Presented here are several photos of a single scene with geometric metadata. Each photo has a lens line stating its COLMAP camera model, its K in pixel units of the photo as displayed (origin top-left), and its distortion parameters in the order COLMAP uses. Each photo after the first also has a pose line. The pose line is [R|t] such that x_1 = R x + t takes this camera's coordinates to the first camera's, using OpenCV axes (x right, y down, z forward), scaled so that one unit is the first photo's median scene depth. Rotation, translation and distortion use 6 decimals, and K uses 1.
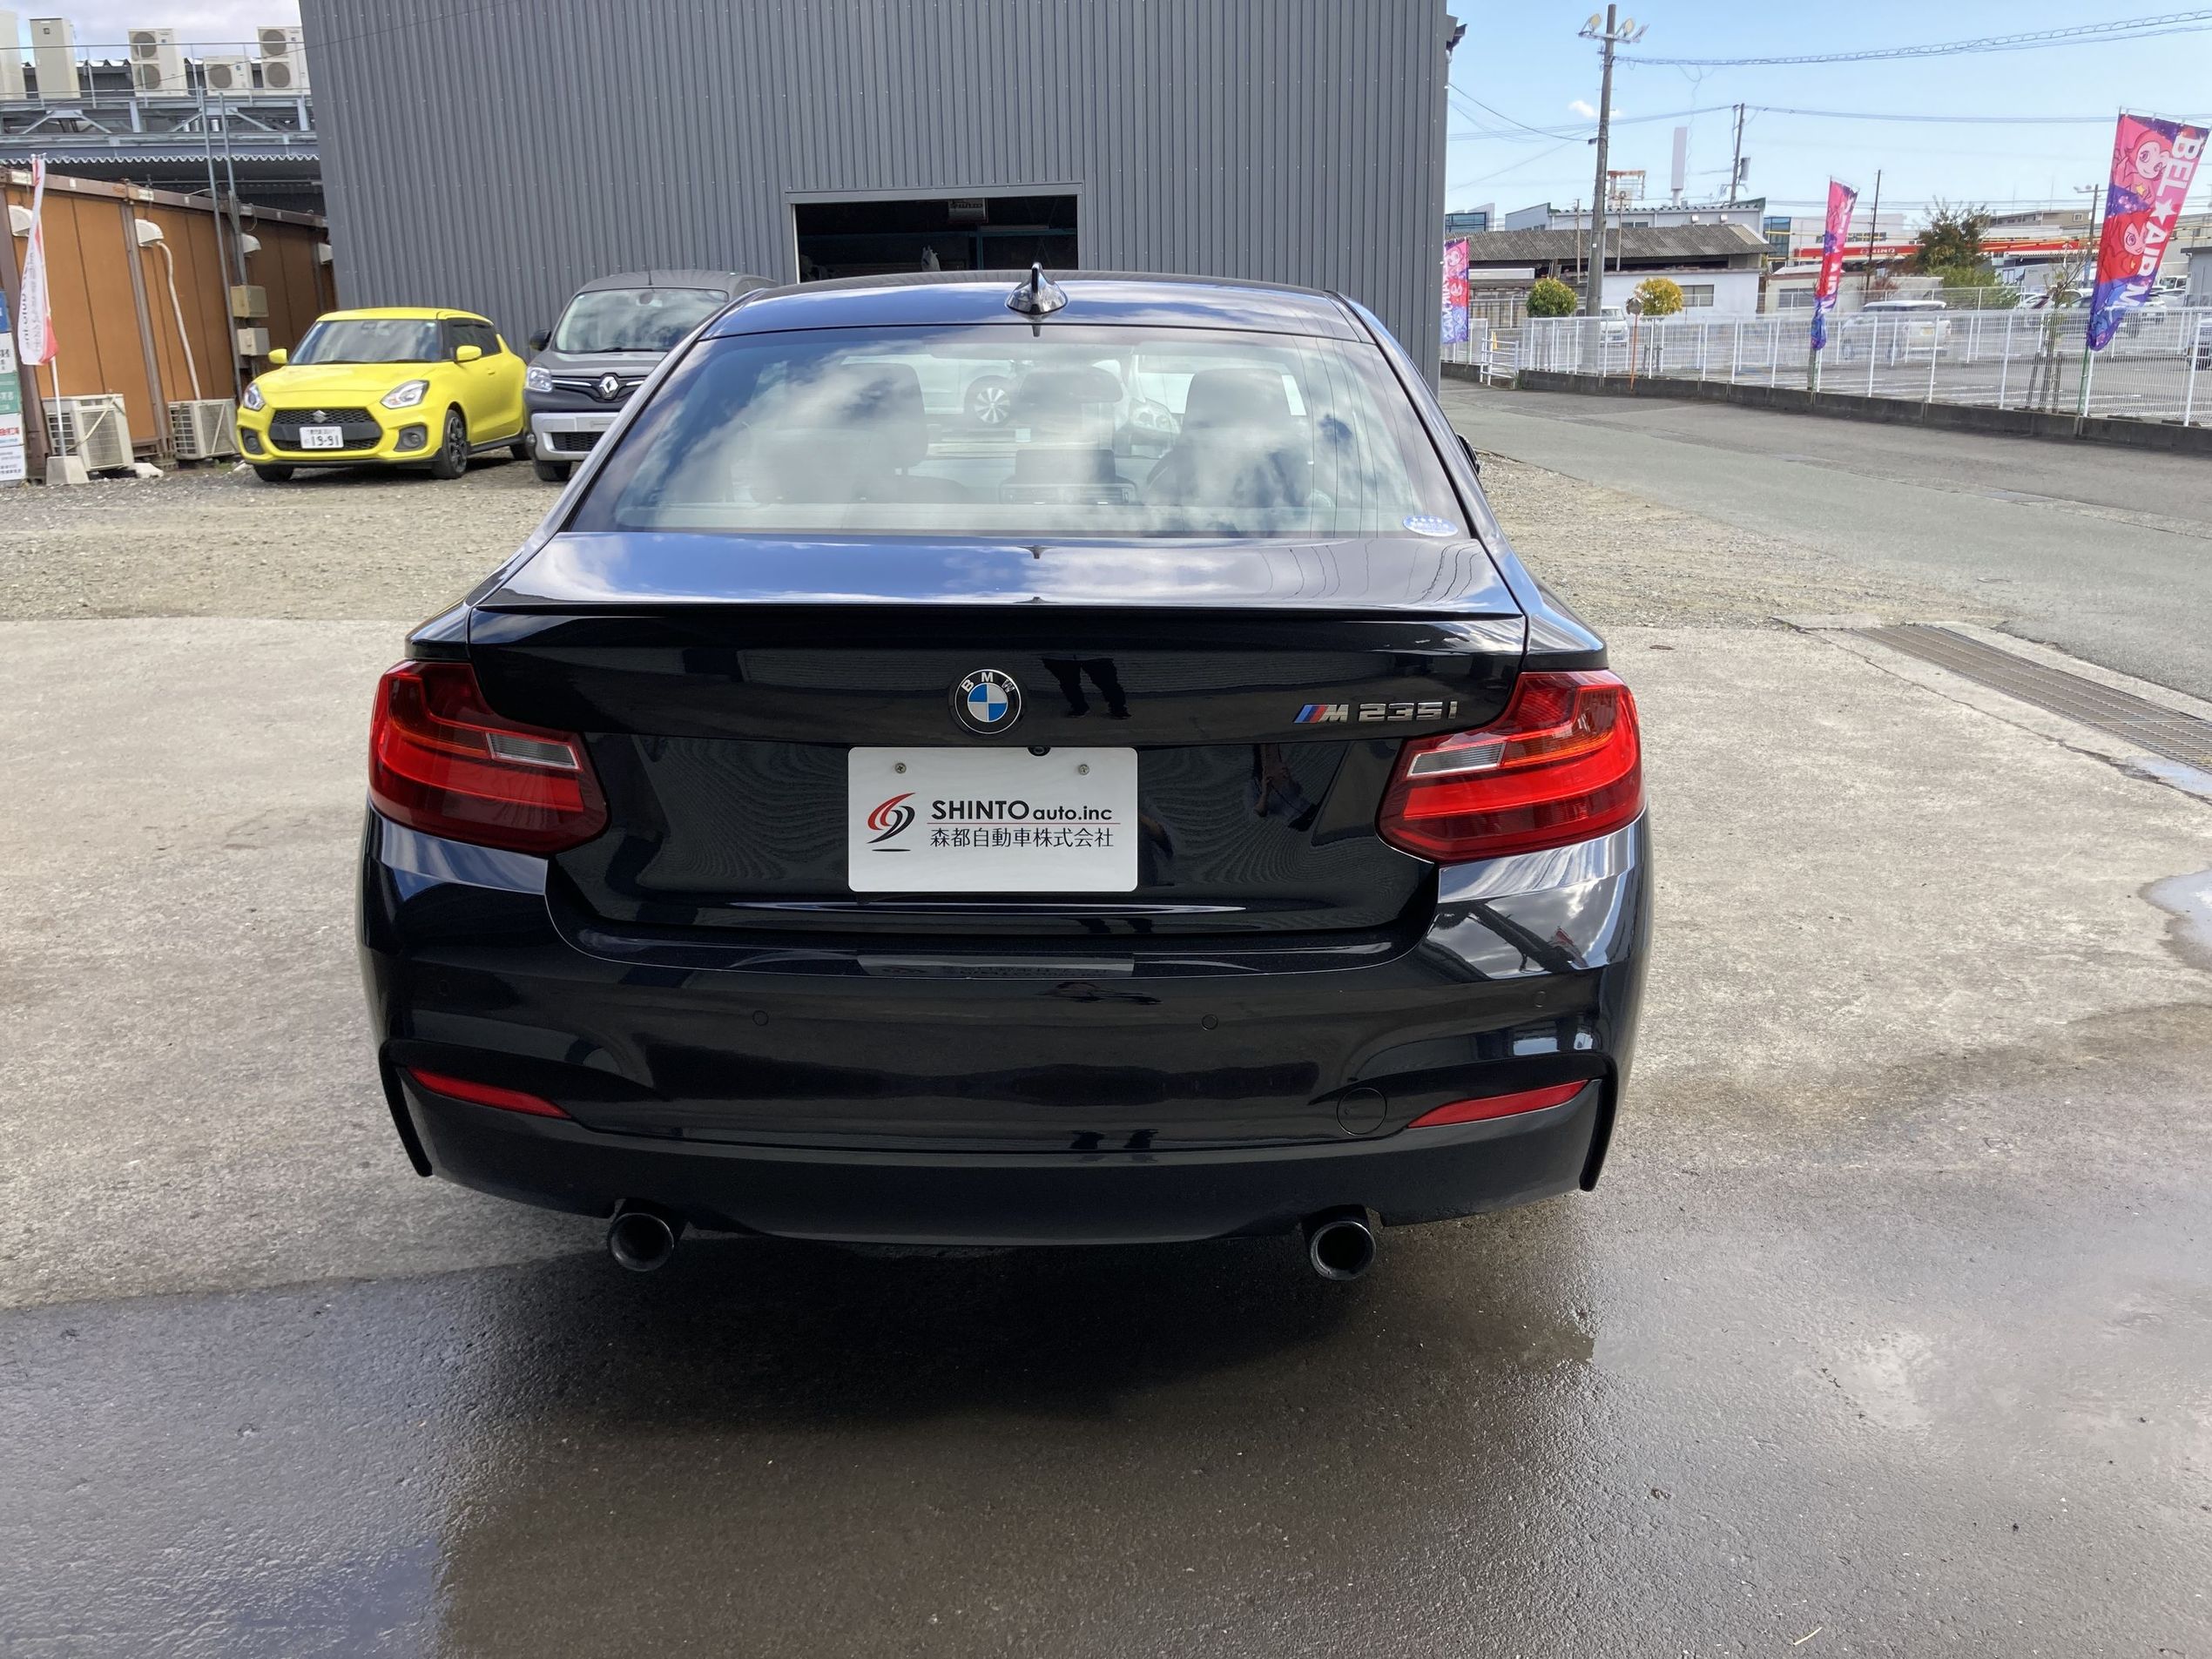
lens RADIAL K [[1803.7, 0, 1102.9], [0, 1803.7, 857.0], [0, 0, 1]] dist [0.020358, -0.031682]
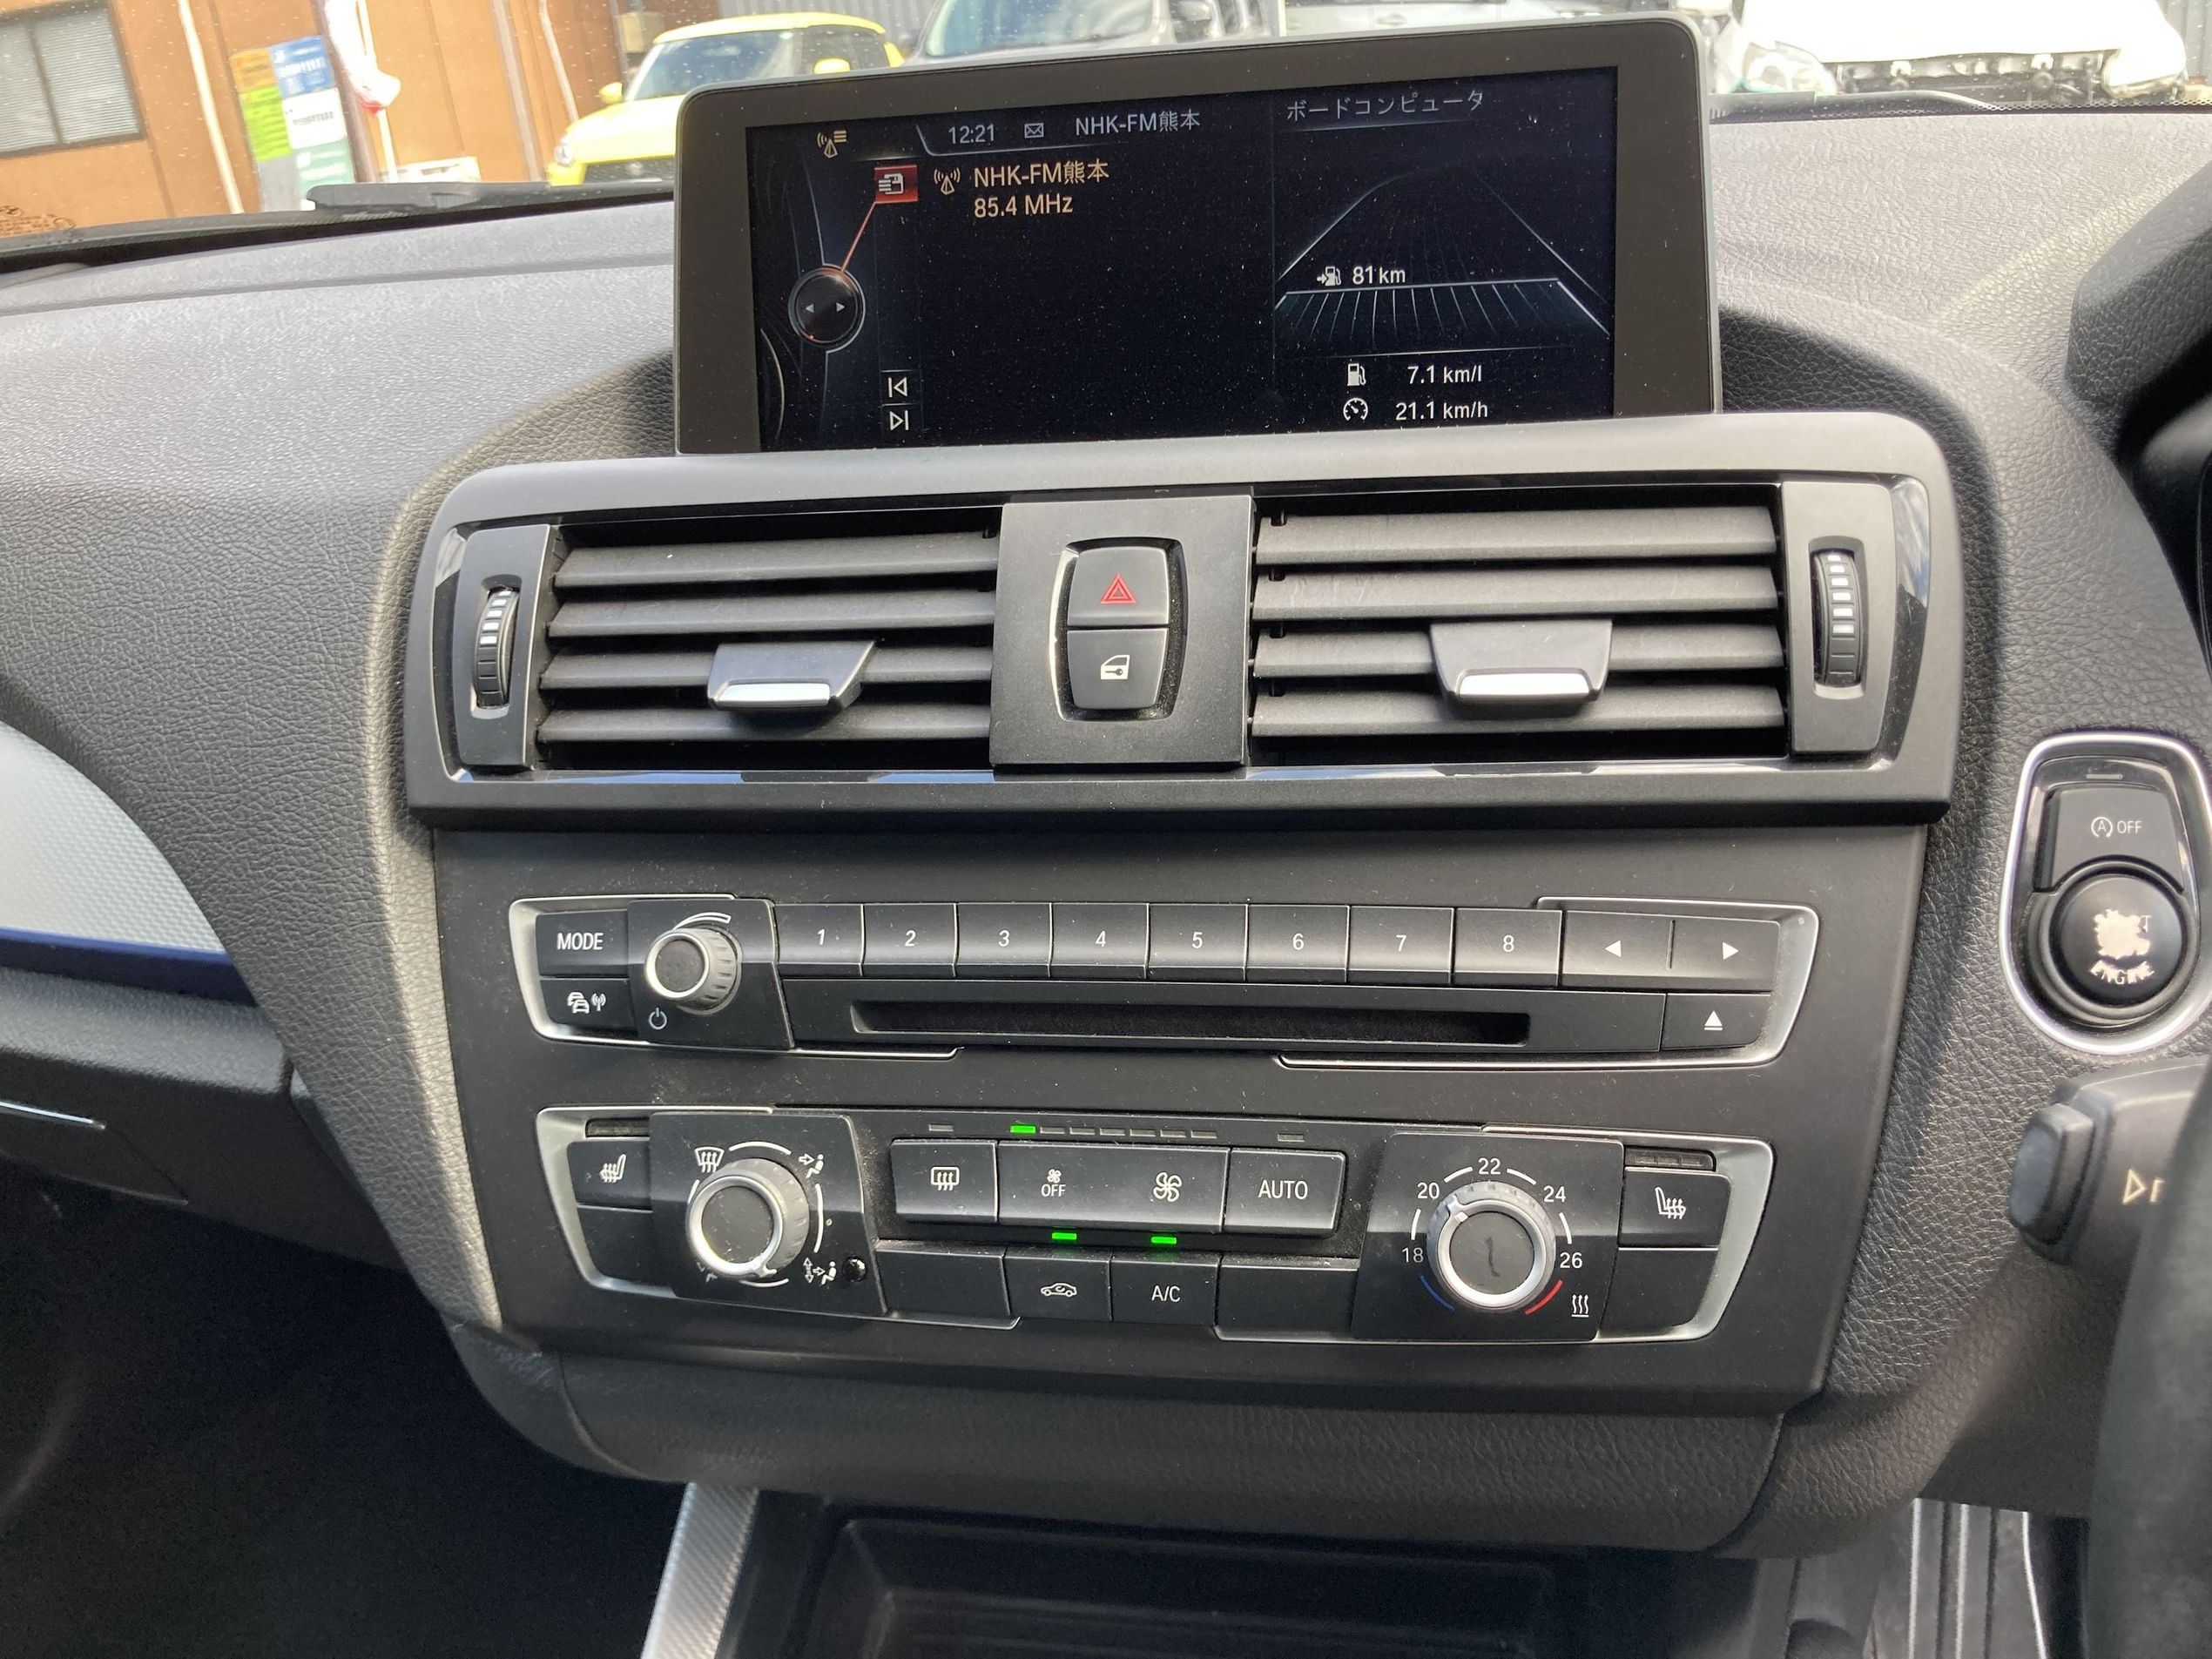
lens RADIAL K [[1803.7, 0, 1116.9], [0, 1803.7, 869.7], [0, 0, 1]] dist [0.020358, -0.031682]
pose [[0.957182, 0.046883, -0.285664, 0.000640], [-0.004660, 0.989166, 0.146727, -0.092794], [0.289448, -0.139113, 0.947031, 0.428128]]
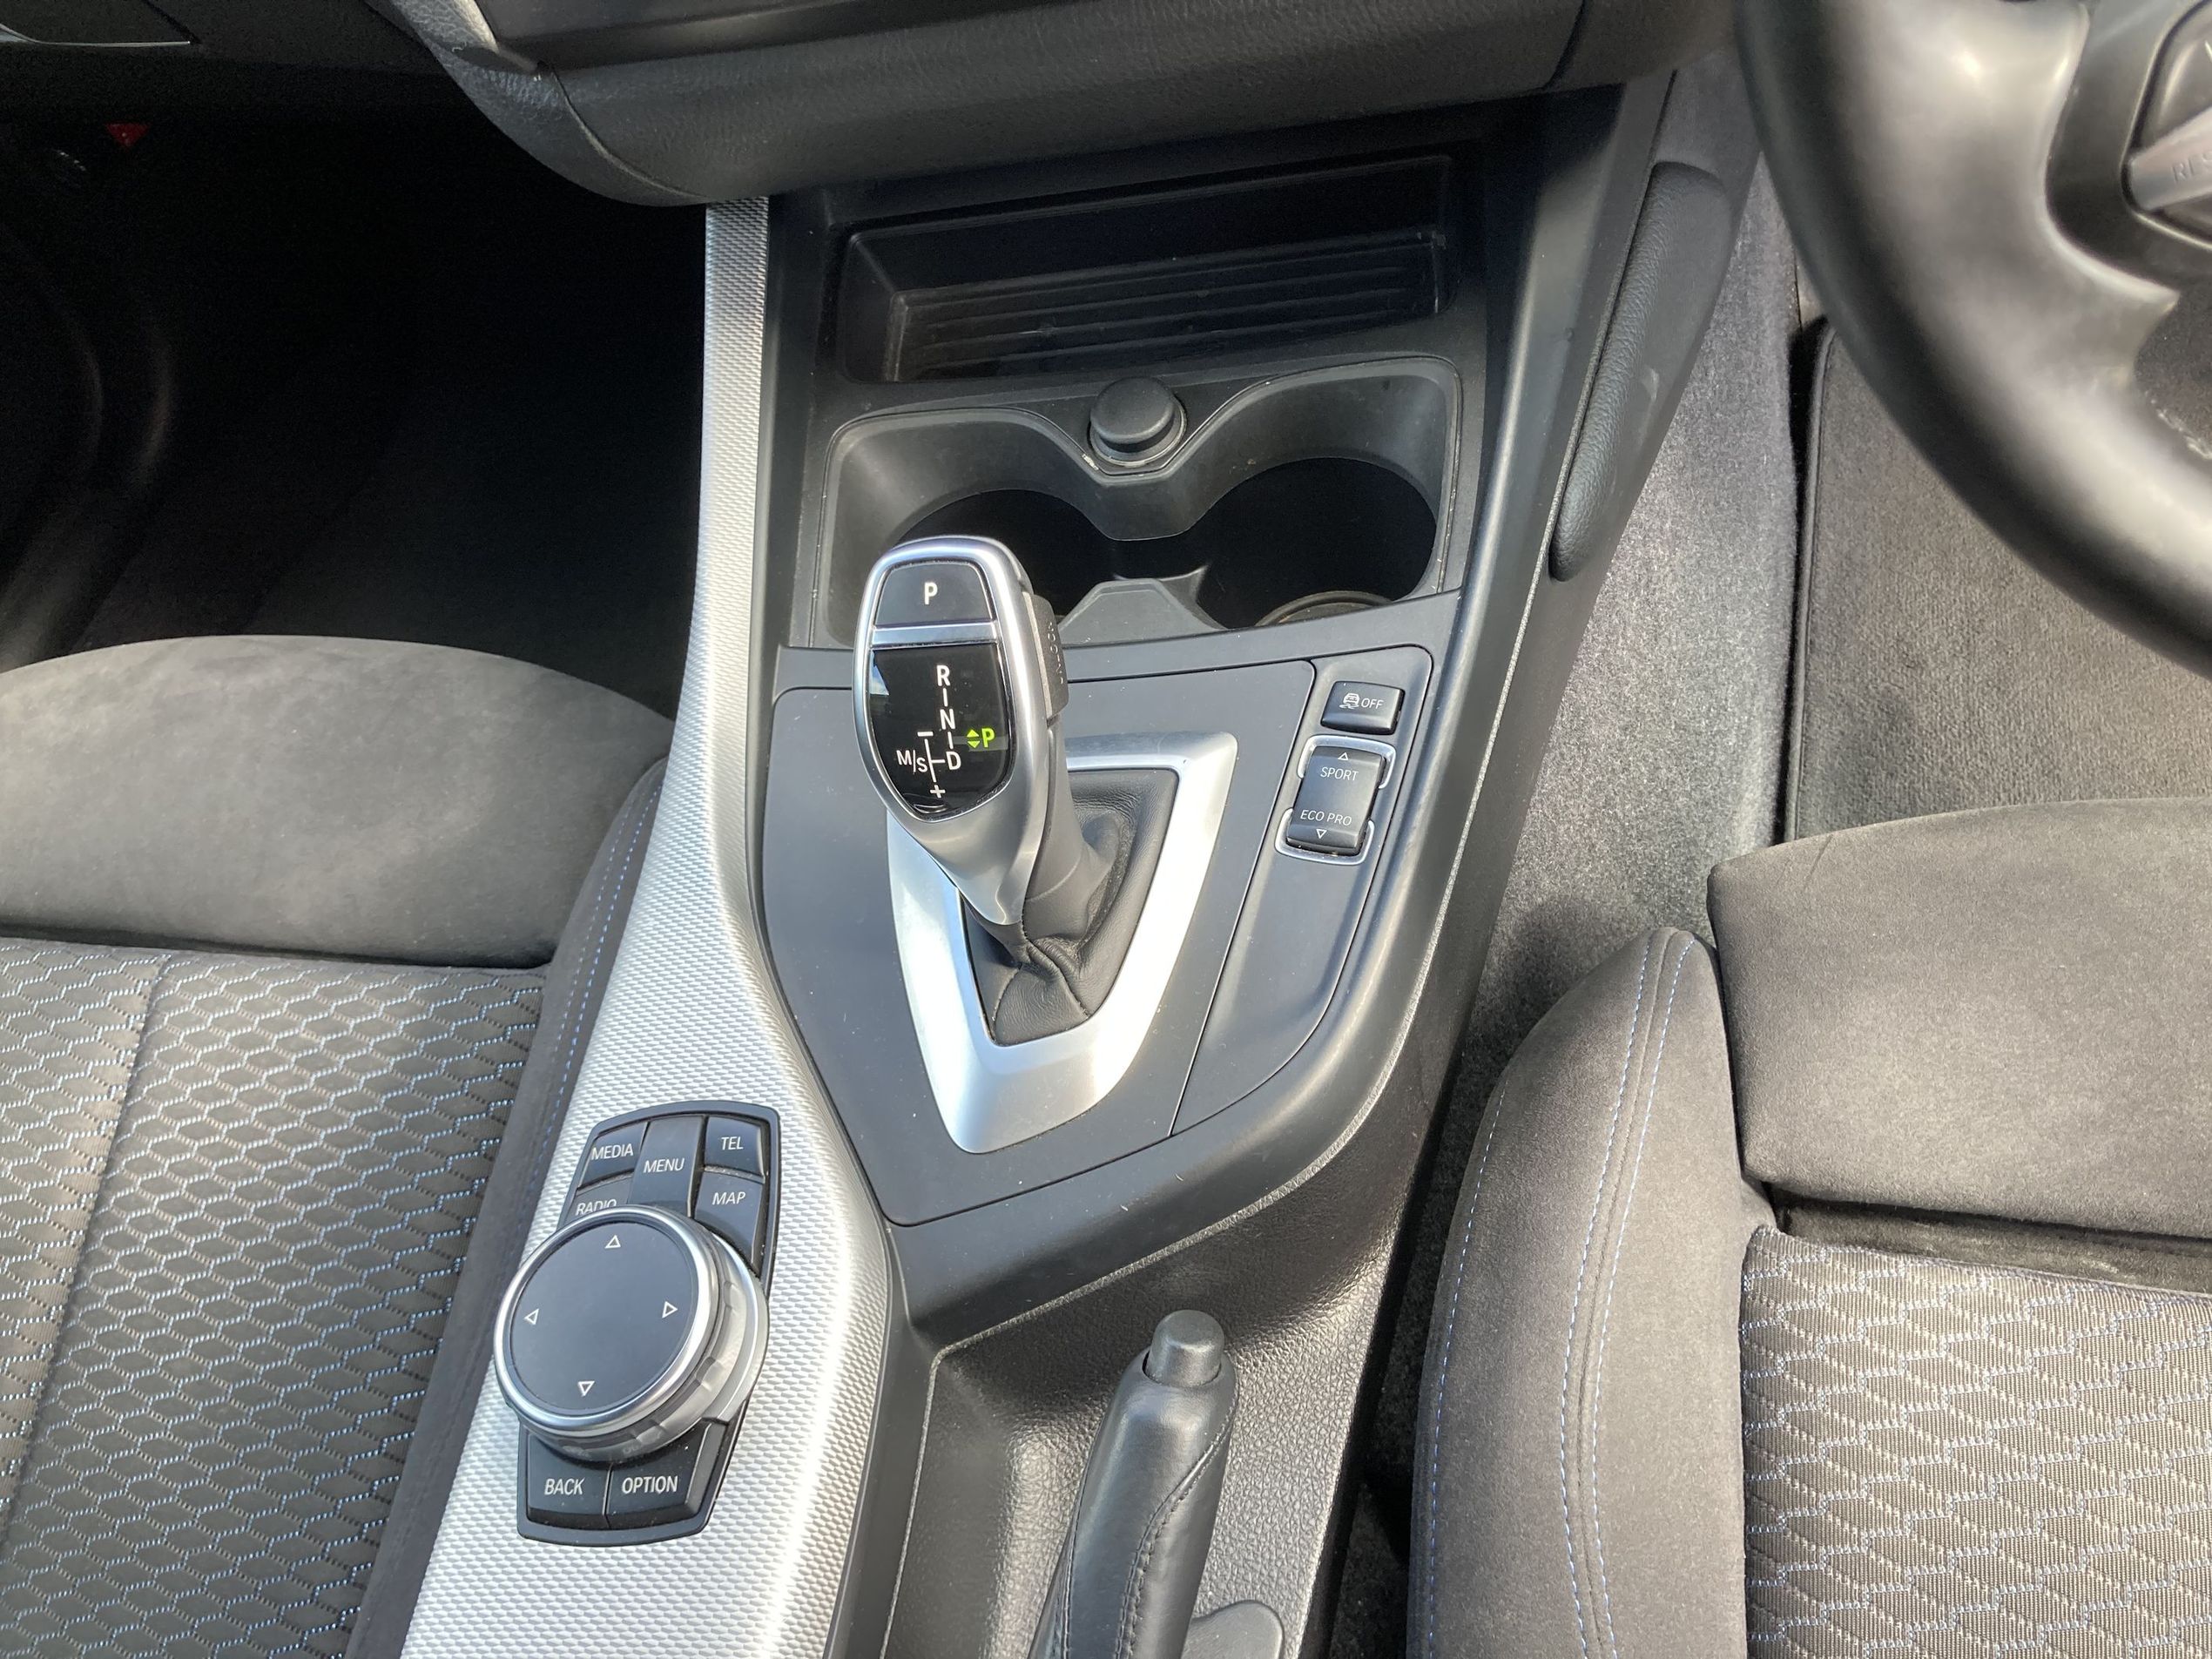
lens RADIAL K [[1803.7, 0, 1111.6], [0, 1803.7, 840.9], [0, 0, 1]] dist [0.020358, -0.031682]
pose [[0.958272, 0.044350, -0.282395, 0.006459], [0.153581, 0.753321, 0.639468, -0.087749], [0.241095, -0.656155, 0.715076, 0.416332]]
